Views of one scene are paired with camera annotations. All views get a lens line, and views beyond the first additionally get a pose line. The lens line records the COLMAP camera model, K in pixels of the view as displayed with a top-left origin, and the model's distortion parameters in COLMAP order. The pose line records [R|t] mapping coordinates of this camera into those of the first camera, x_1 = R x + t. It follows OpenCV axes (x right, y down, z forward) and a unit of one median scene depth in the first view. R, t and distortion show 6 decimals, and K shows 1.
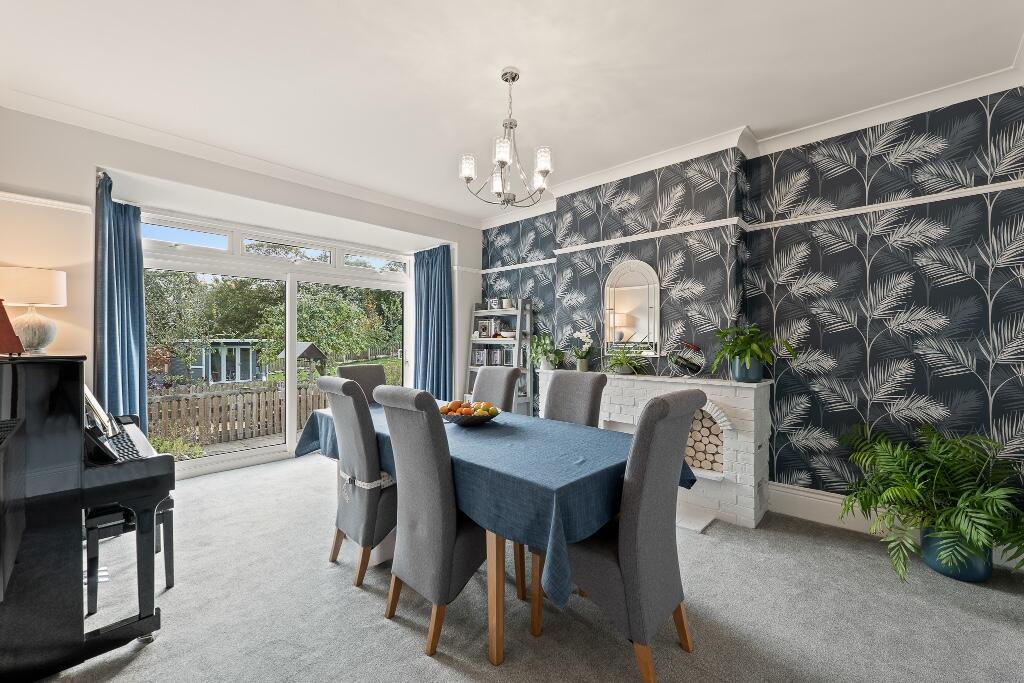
lens RADIAL K [[420.5, 0, 512.0], [0, 420.5, 341.5], [0, 0, 1]] dist [-0.000276, -0.000036]
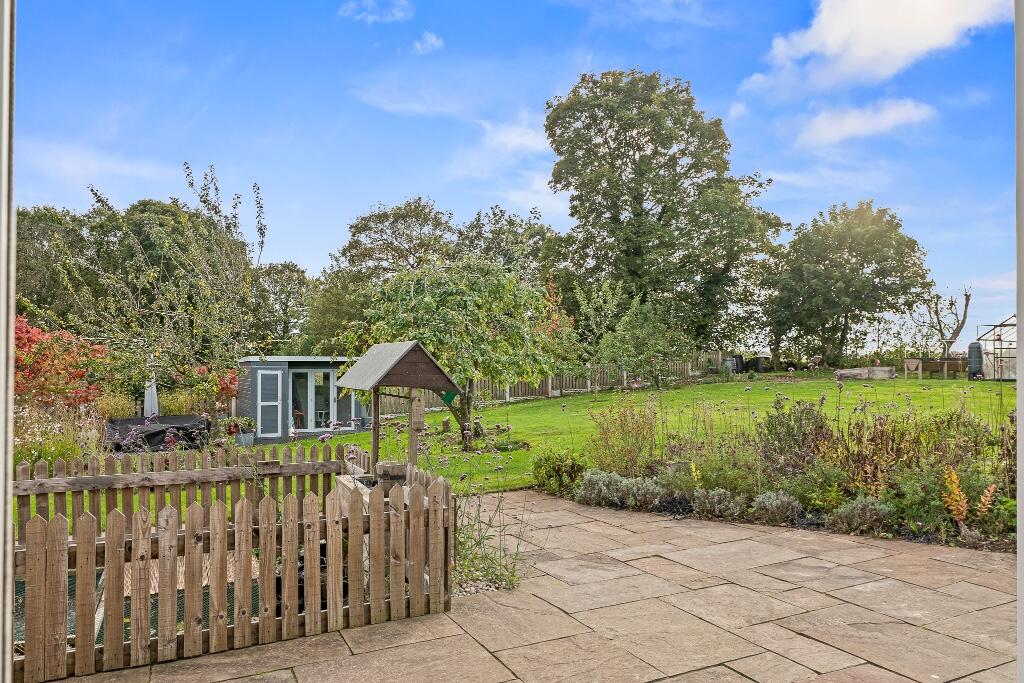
lens RADIAL K [[702.3, 0, 512.0], [0, 702.3, 341.5], [0, 0, 1]] dist [-0.001907, -0.000688]
pose [[0.927390, -0.009974, -0.373964, -0.190221], [-0.002962, 0.999417, -0.034001, 0.019646], [0.374085, 0.032640, 0.926820, 0.522764]]
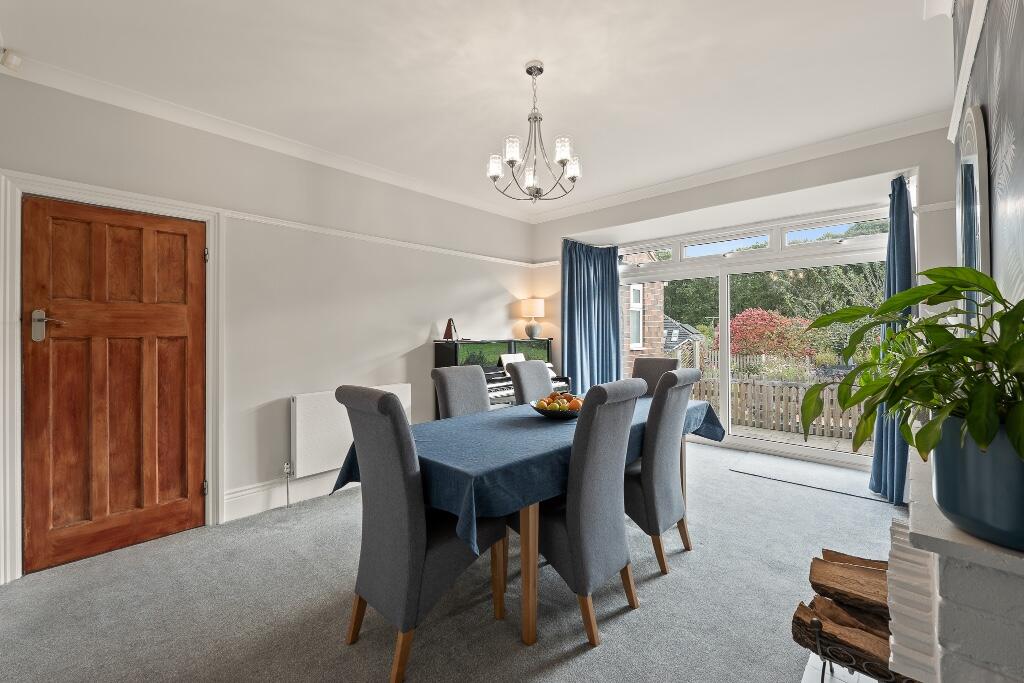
lens RADIAL K [[420.5, 0, 512.0], [0, 420.5, 341.5], [0, 0, 1]] dist [-0.000276, -0.000036]
pose [[0.003093, 0.020712, -0.999781, 0.280922], [0.001448, 0.999784, 0.020716, -0.002866], [0.999994, -0.001512, 0.003062, 0.268804]]
